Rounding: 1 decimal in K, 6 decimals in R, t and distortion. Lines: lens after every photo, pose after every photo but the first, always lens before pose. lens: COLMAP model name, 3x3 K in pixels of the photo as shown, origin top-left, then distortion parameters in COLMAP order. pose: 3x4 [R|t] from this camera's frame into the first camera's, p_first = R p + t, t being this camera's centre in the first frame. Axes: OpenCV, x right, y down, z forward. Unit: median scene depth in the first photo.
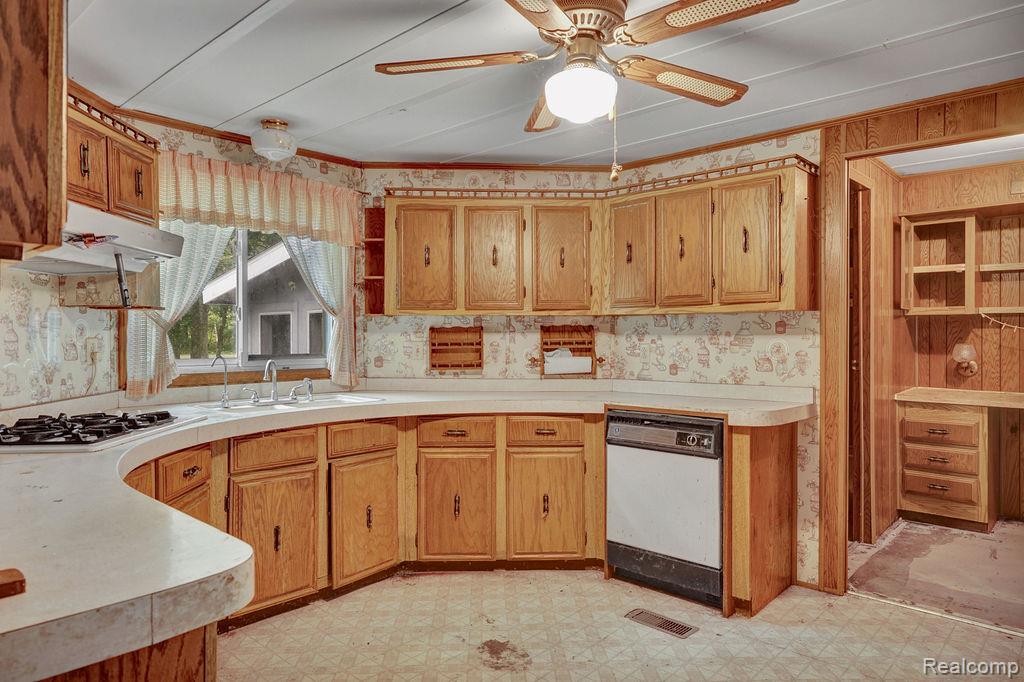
lens RADIAL K [[652.8, 0, 513.6], [0, 652.8, 337.0], [0, 0, 1]] dist [0.011918, -0.001712]
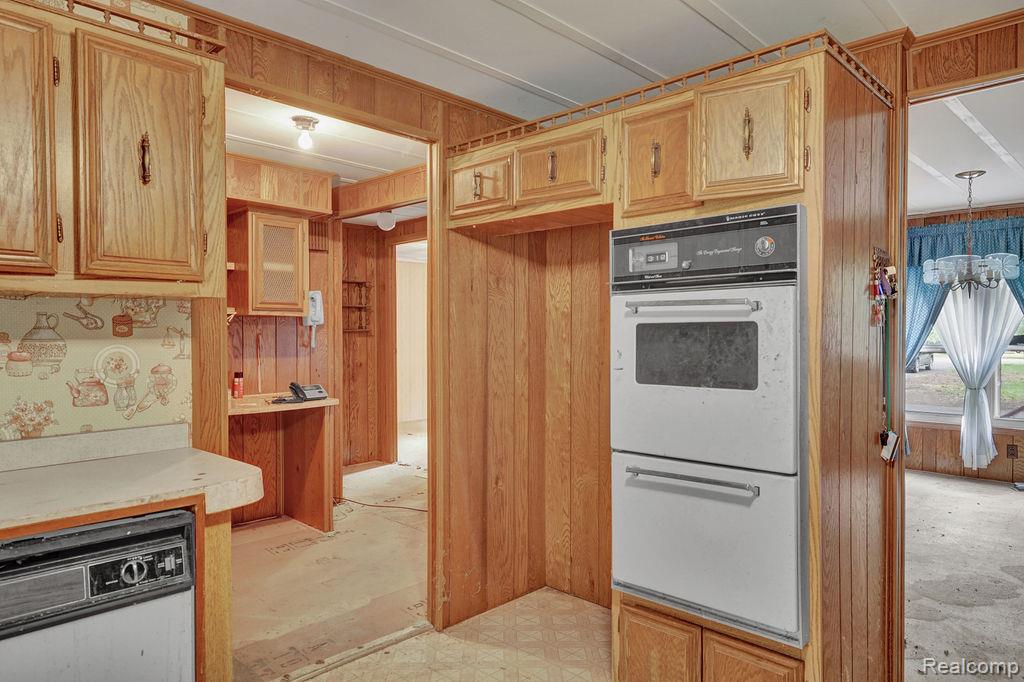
lens RADIAL K [[652.8, 0, 514.6], [0, 652.8, 341.9], [0, 0, 1]] dist [0.011918, -0.001712]
pose [[0.018330, -0.010645, 0.999775, -0.162239], [0.002877, 0.999940, 0.010594, -0.005862], [-0.999828, 0.002682, 0.018359, 0.657733]]
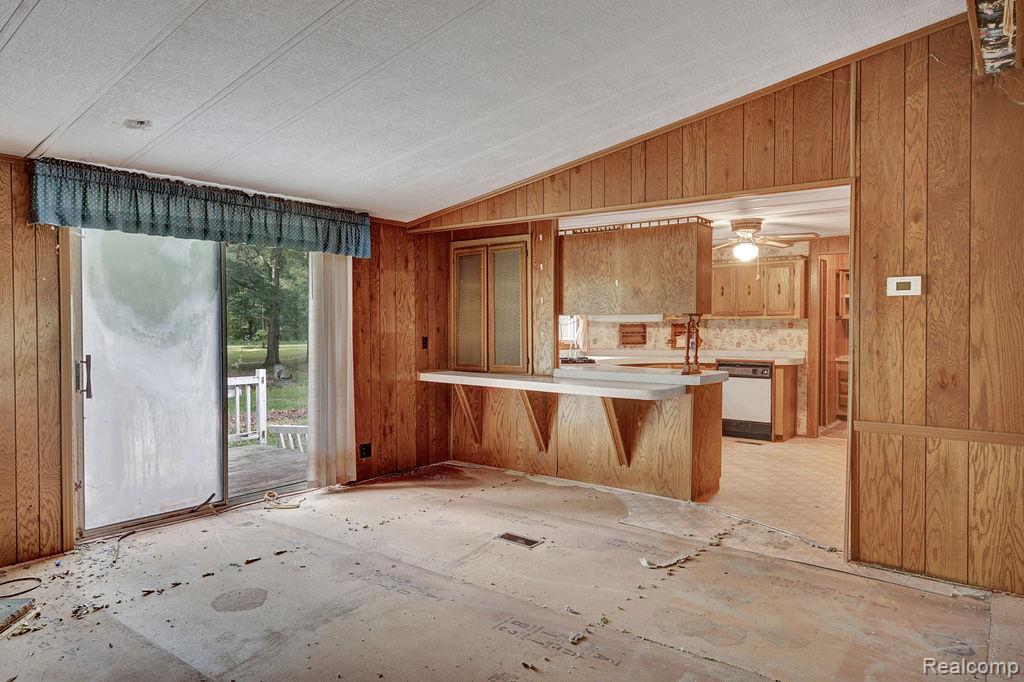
lens RADIAL K [[652.8, 0, 515.3], [0, 652.8, 337.2], [0, 0, 1]] dist [0.011918, -0.001712]
pose [[0.996268, 0.001867, 0.086291, -0.764855], [-0.003007, 0.999910, 0.013081, -0.000640], [-0.086259, -0.013292, 0.996184, -1.223575]]
